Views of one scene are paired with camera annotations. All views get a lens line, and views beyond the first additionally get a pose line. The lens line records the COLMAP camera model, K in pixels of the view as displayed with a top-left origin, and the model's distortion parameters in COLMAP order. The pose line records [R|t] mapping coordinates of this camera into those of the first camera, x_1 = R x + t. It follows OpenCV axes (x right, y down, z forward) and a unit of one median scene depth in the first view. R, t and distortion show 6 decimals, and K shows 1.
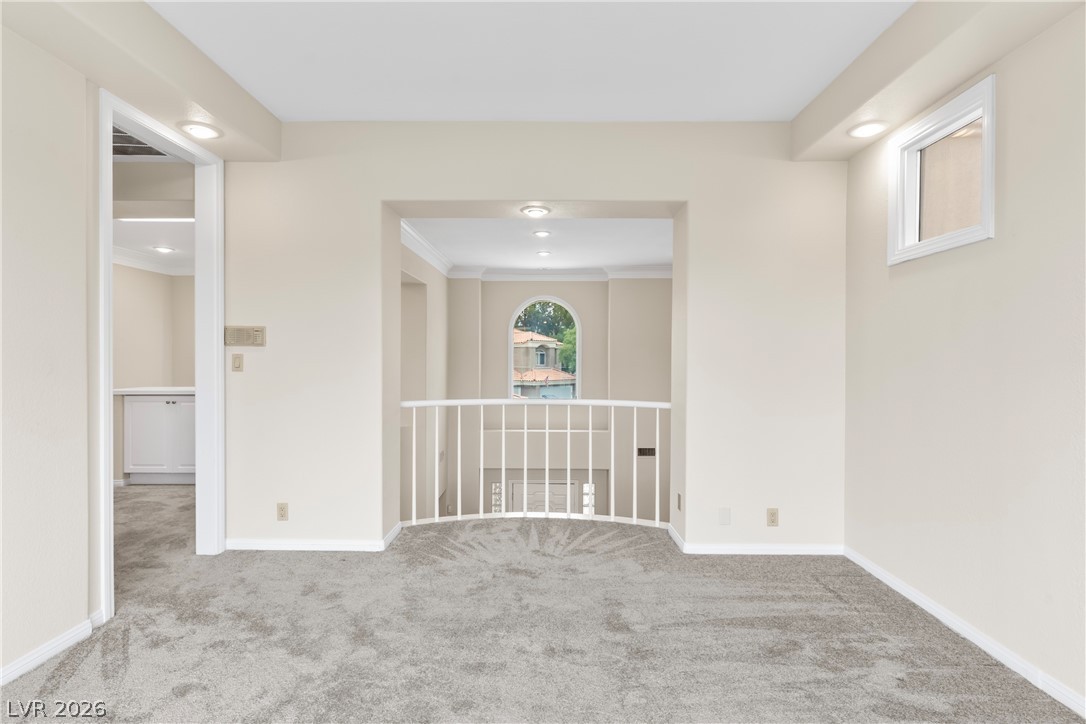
lens RADIAL K [[536.8, 0, 543.7], [0, 536.8, 359.6], [0, 0, 1]] dist [-0.001774, -0.000730]
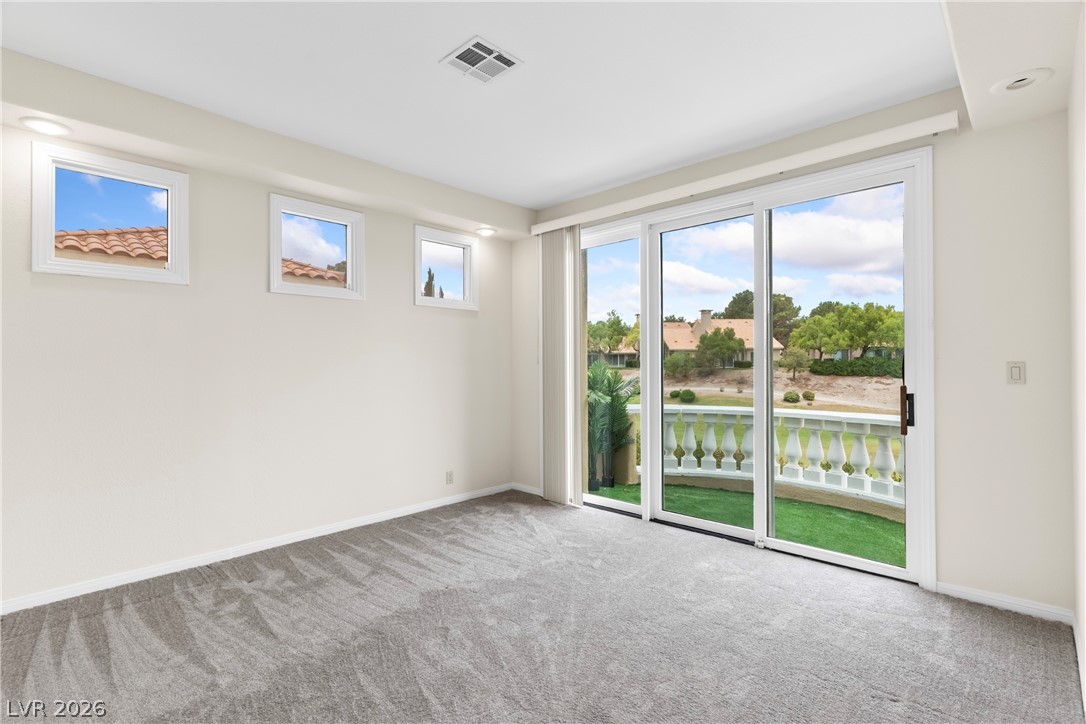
lens RADIAL K [[518.8, 0, 545.1], [0, 518.8, 350.9], [0, 0, 1]] dist [0.005359, -0.000688]
pose [[-0.732284, 0.021560, 0.680658, -0.727093], [0.006198, 0.999668, -0.024996, -0.004604], [-0.680971, -0.014085, -0.732175, 1.170489]]
